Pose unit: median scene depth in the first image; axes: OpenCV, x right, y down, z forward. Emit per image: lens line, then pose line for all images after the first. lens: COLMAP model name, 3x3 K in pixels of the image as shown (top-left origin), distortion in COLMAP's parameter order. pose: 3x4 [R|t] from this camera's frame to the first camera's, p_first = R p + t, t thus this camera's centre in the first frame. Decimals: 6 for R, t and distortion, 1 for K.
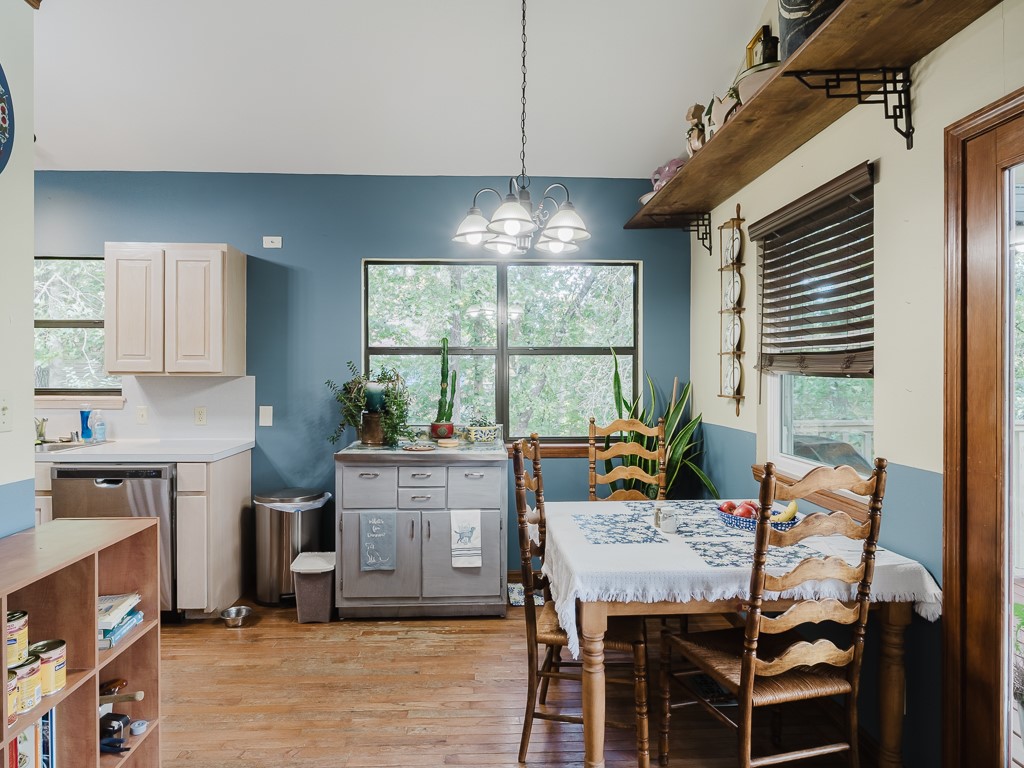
lens RADIAL K [[609.4, 0, 505.2], [0, 609.4, 377.2], [0, 0, 1]] dist [0.000251, 0.003169]
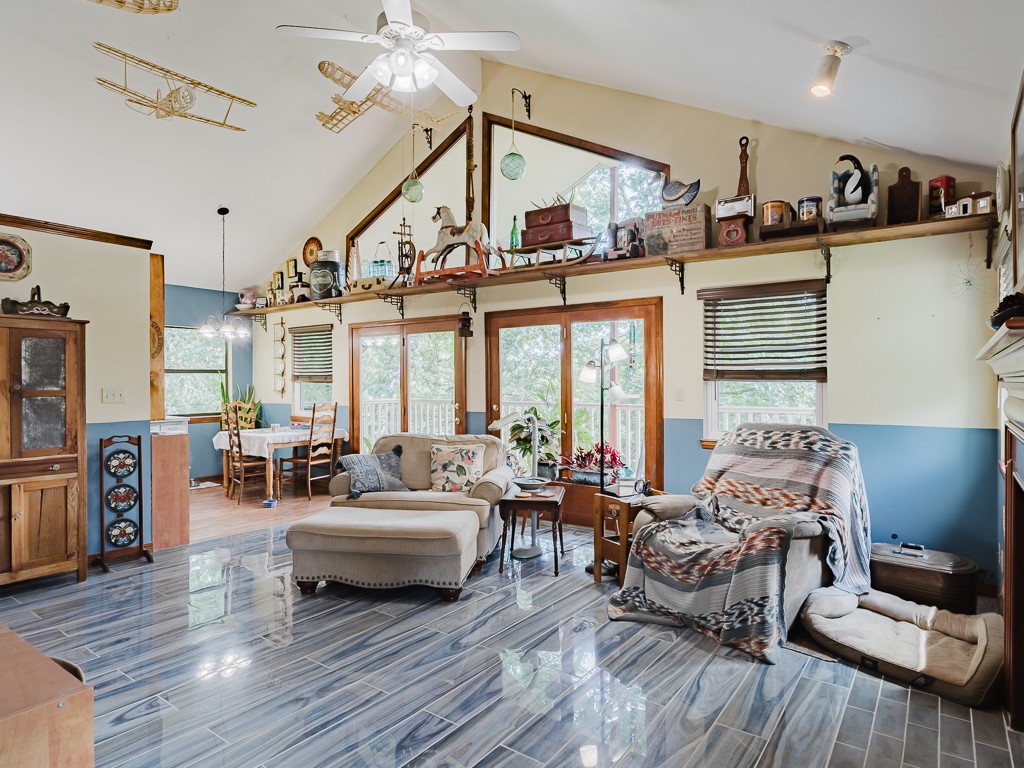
lens RADIAL K [[609.4, 0, 508.3], [0, 609.4, 384.9], [0, 0, 1]] dist [0.000251, 0.003169]
pose [[0.624431, -0.005355, 0.781062, -1.777712], [0.006327, 0.999978, 0.001798, 0.013570], [-0.781054, 0.003820, 0.624451, -2.349126]]
